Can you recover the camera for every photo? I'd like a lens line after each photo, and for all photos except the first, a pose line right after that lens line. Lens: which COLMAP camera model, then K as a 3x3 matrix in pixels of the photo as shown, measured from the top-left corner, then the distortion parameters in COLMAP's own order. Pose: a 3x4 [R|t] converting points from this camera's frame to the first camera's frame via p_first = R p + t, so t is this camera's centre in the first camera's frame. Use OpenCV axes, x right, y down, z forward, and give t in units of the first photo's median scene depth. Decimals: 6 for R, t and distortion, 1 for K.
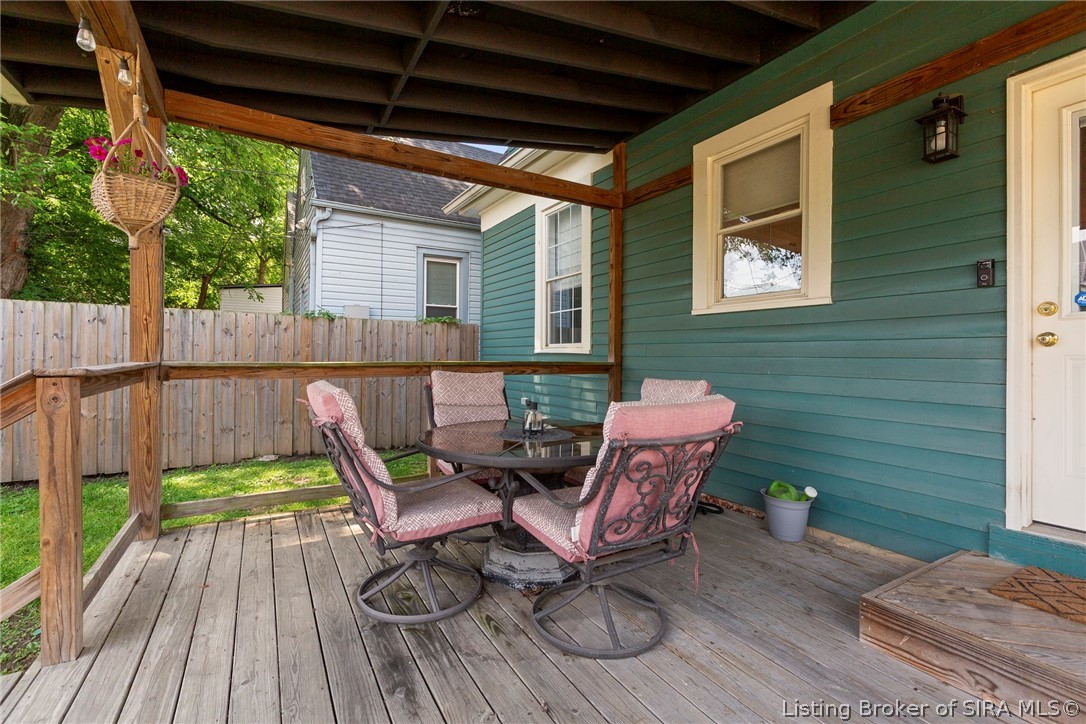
lens RADIAL K [[480.5, 0, 550.2], [0, 480.5, 360.2], [0, 0, 1]] dist [0.001669, 0.000327]
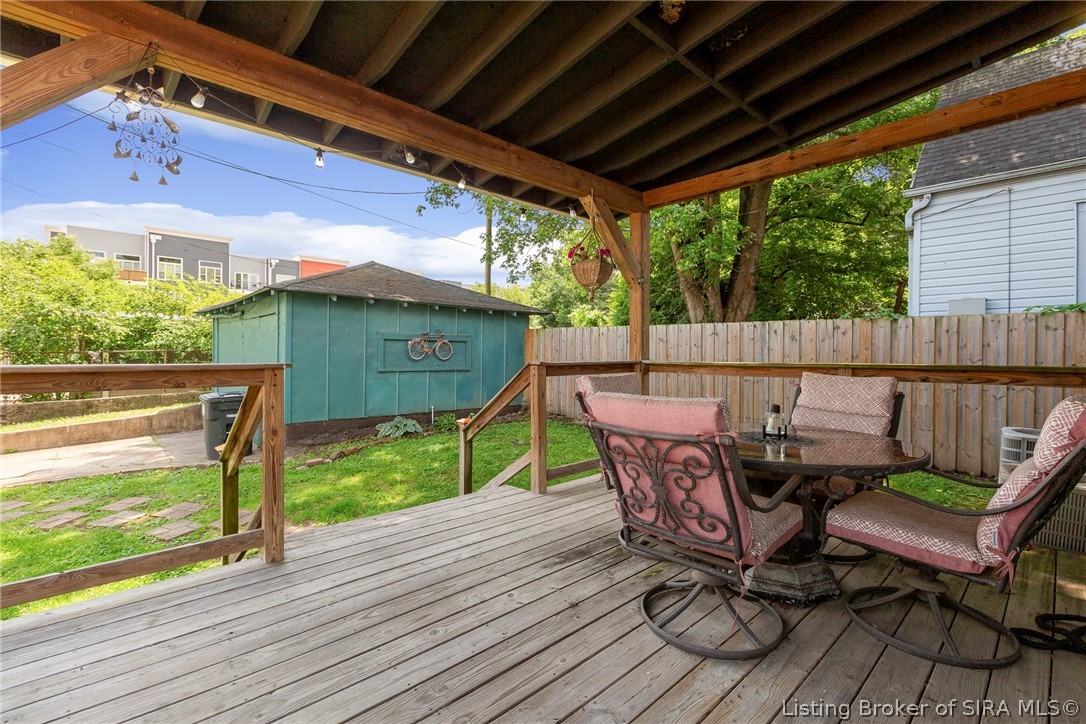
lens RADIAL K [[483.3, 0, 550.6], [0, 483.3, 360.8], [0, 0, 1]] dist [-0.003172, -0.000191]
pose [[0.239209, 0.005878, -0.970950, 0.332374], [-0.014200, 0.999896, 0.002554, 0.001813], [0.970864, 0.013177, 0.239267, 0.146448]]
